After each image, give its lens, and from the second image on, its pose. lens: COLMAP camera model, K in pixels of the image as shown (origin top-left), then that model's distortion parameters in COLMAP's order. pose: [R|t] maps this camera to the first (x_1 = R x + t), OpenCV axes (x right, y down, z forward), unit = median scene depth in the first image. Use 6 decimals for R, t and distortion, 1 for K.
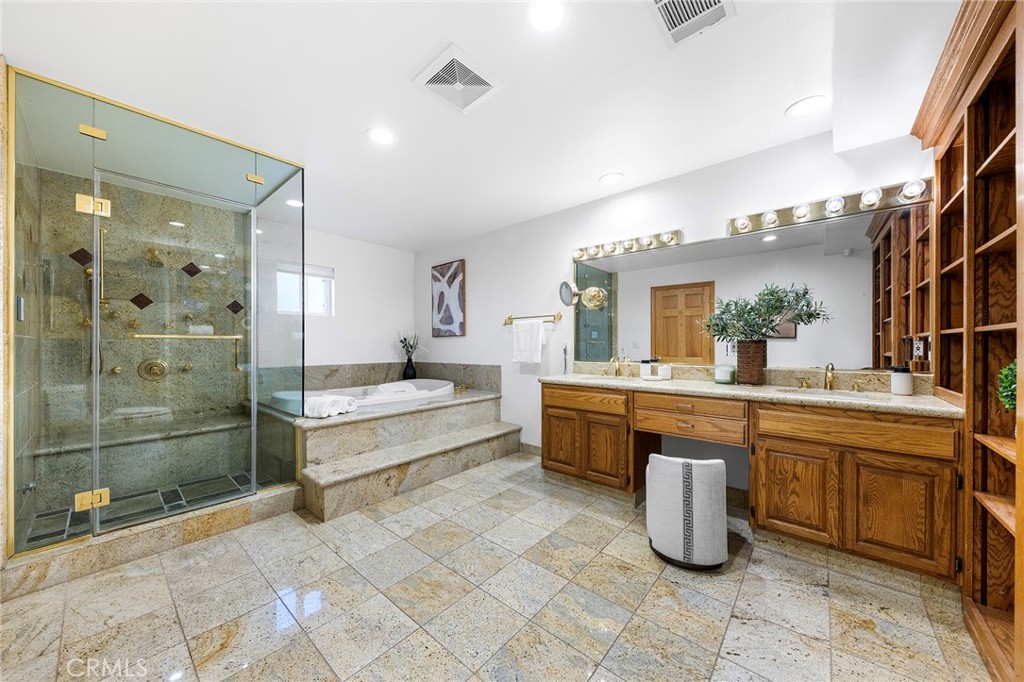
lens RADIAL K [[354.6, 0, 511.5], [0, 354.6, 345.9], [0, 0, 1]] dist [-0.000512, -0.000352]
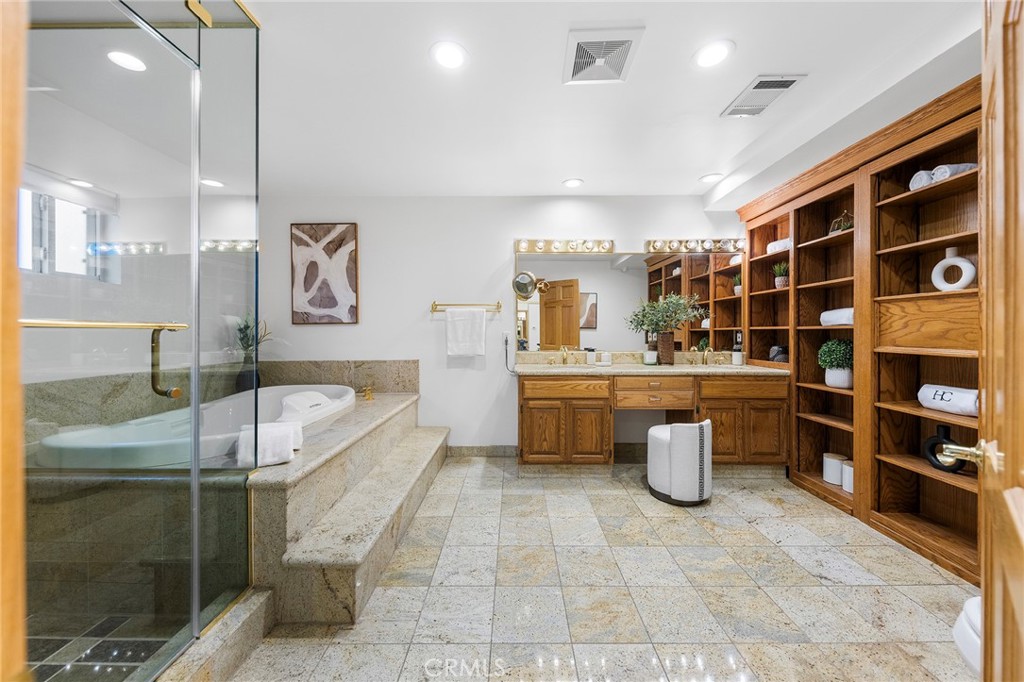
lens RADIAL K [[371.8, 0, 513.9], [0, 371.8, 333.4], [0, 0, 1]] dist [-0.000116, -0.000188]
pose [[0.753946, -0.001481, 0.656935, -0.614587], [0.002059, 0.999998, -0.000110, -0.010123], [-0.656933, 0.001436, 0.753947, 0.265485]]
